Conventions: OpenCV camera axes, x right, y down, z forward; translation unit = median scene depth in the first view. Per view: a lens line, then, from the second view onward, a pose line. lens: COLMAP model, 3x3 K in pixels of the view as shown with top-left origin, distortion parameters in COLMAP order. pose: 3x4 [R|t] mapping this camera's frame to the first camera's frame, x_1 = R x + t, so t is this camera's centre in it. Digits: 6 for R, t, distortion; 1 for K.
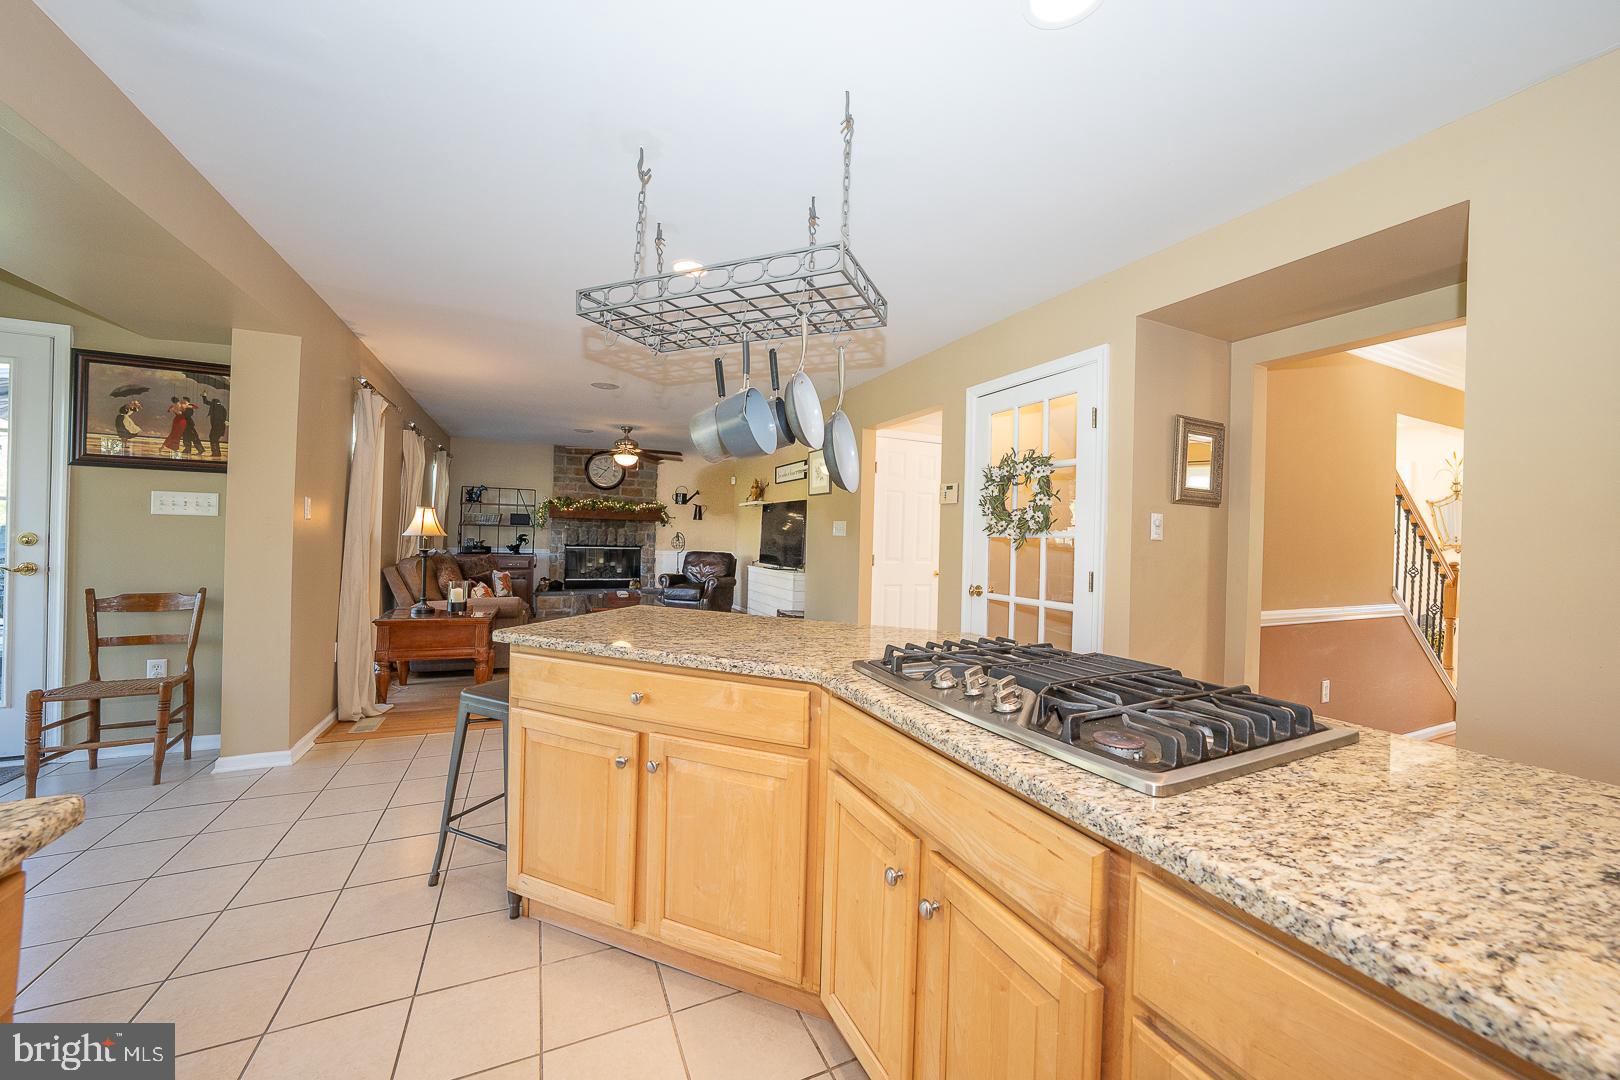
lens RADIAL K [[590.1, 0, 806.4], [0, 590.1, 532.6], [0, 0, 1]] dist [0.000006, 0.000101]
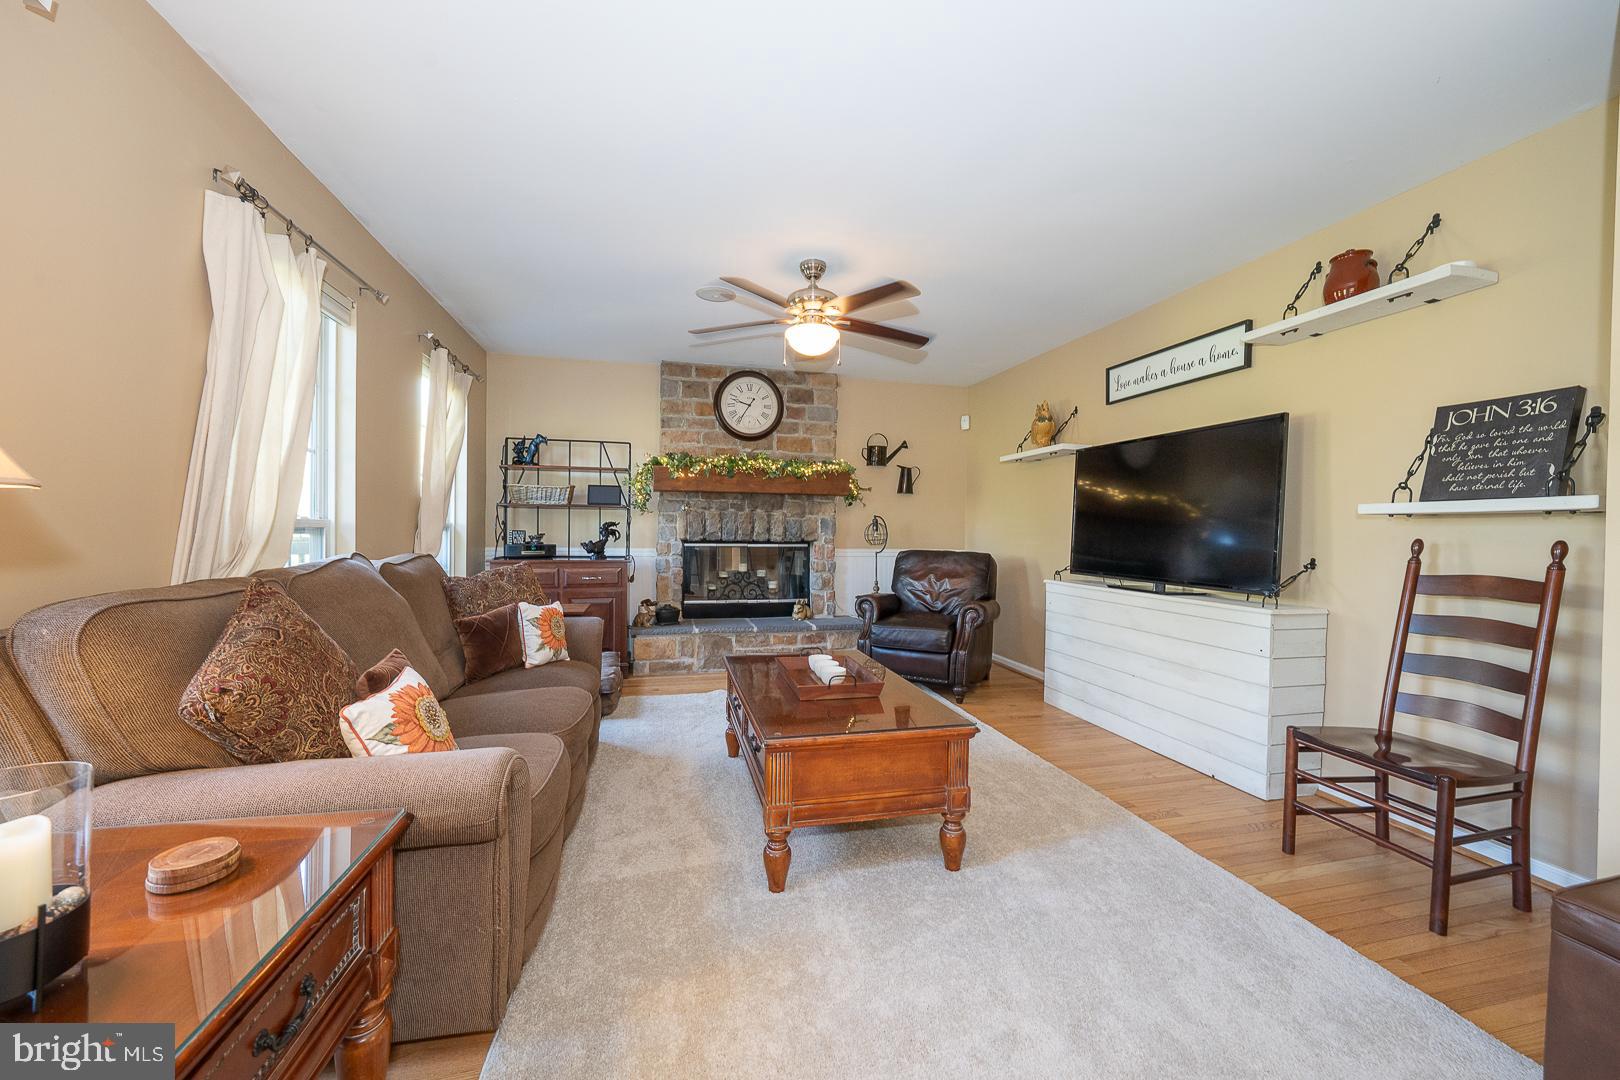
lens RADIAL K [[626.7, 0, 812.2], [0, 626.7, 534.0], [0, 0, 1]] dist [-0.010897, 0.002515]
pose [[0.983029, -0.013301, -0.182968, -0.185508], [0.015236, 0.999842, 0.009170, 0.011341], [0.182817, -0.011802, 0.983076, 0.454600]]
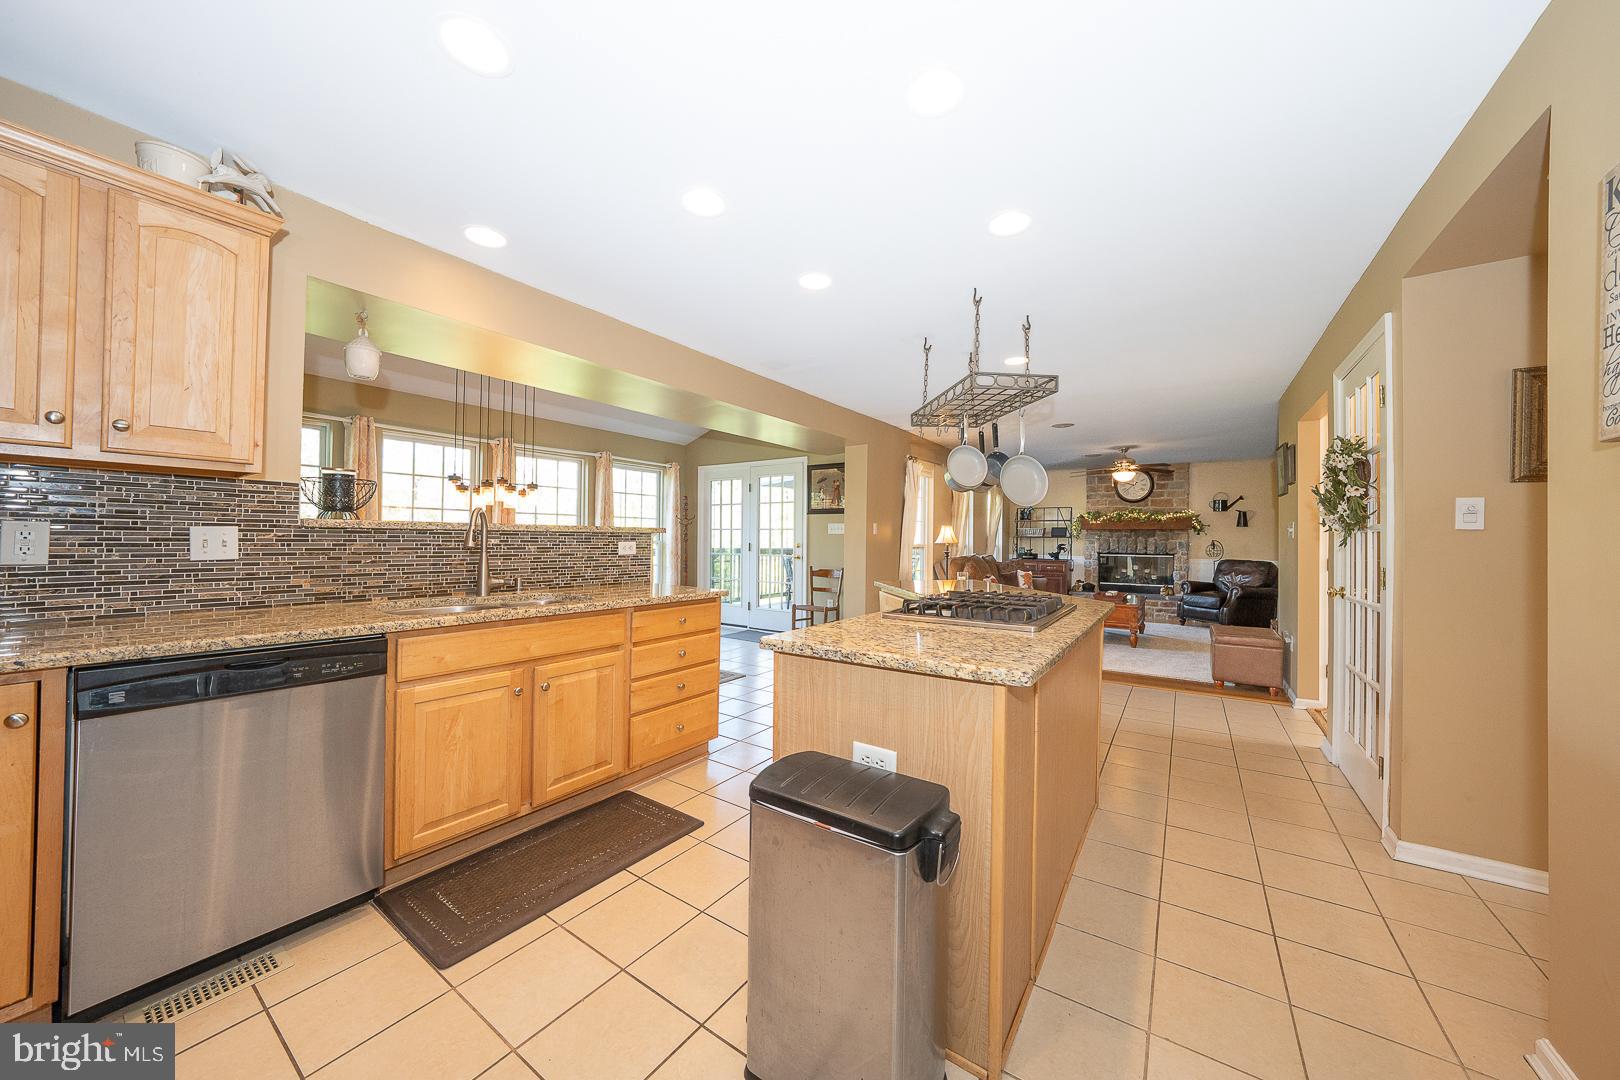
lens RADIAL K [[561.9, 0, 805.8], [0, 561.9, 534.0], [0, 0, 1]] dist [-0.023195, 0.001642]
pose [[0.521921, -0.027883, -0.852538, 0.235591], [0.007963, 0.999581, -0.027817, 0.010200], [0.852957, 0.007730, 0.521924, -0.064984]]
